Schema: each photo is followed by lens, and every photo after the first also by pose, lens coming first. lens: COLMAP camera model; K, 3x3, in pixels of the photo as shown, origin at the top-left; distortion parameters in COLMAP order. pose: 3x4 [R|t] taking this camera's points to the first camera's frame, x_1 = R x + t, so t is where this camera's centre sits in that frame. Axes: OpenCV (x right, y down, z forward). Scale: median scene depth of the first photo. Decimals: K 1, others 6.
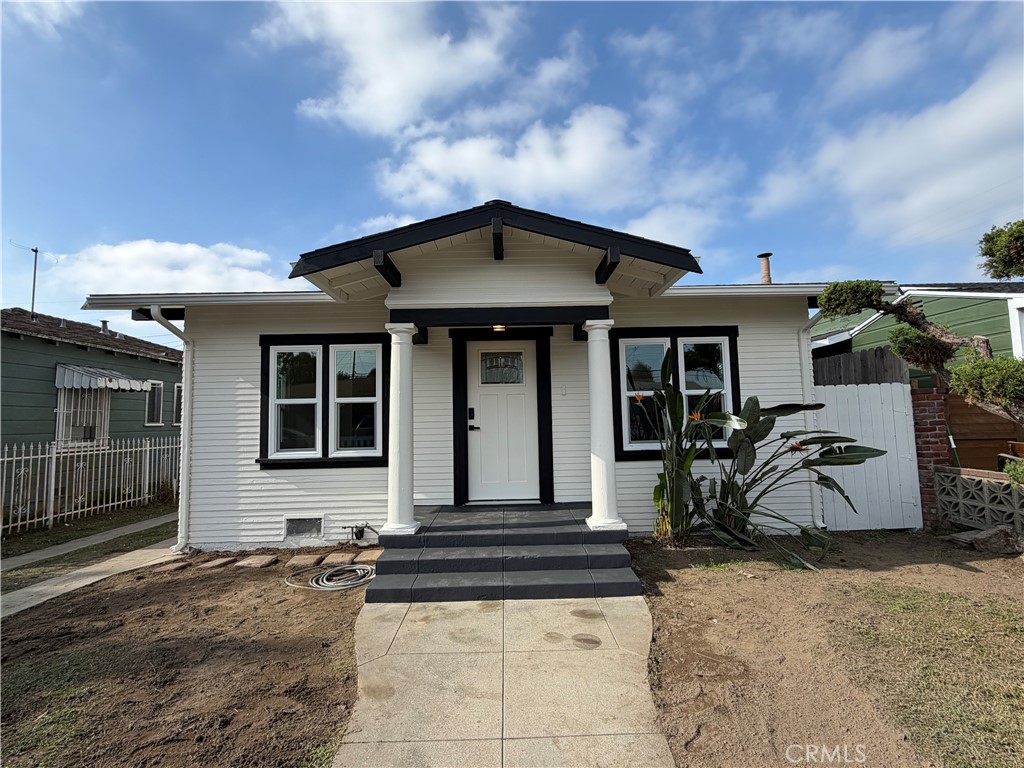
lens RADIAL K [[470.9, 0, 512.0], [0, 470.9, 384.0], [0, 0, 1]] dist [0.000359, -0.000500]
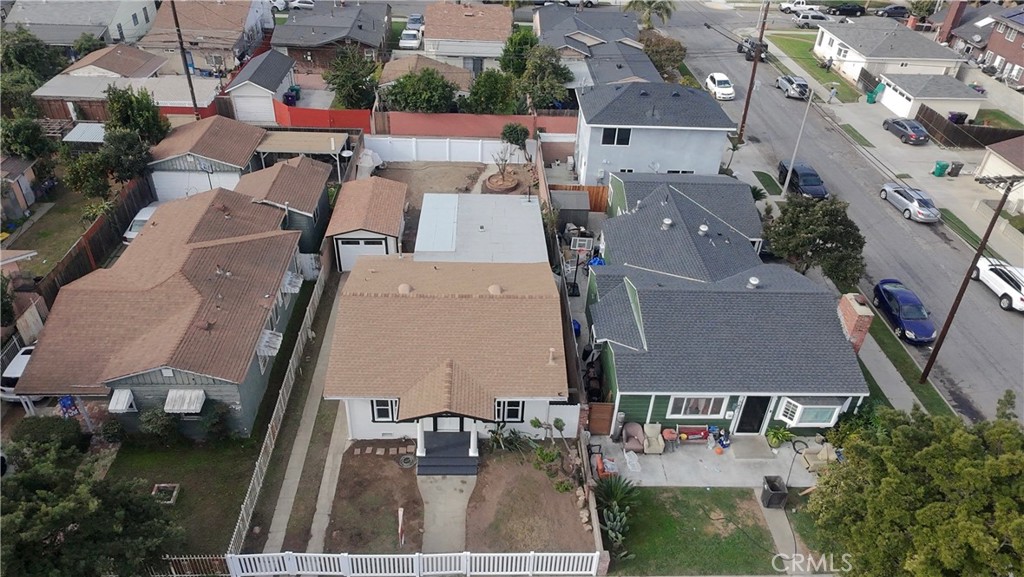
lens RADIAL K [[706.6, 0, 512.0], [0, 706.6, 288.5], [0, 0, 1]] dist [0.004062, 0.002206]
pose [[0.997225, 0.038712, 0.063587, 0.074199], [-0.070335, 0.769792, 0.634408, -3.680683], [-0.024390, -0.637120, 0.770379, -2.180291]]
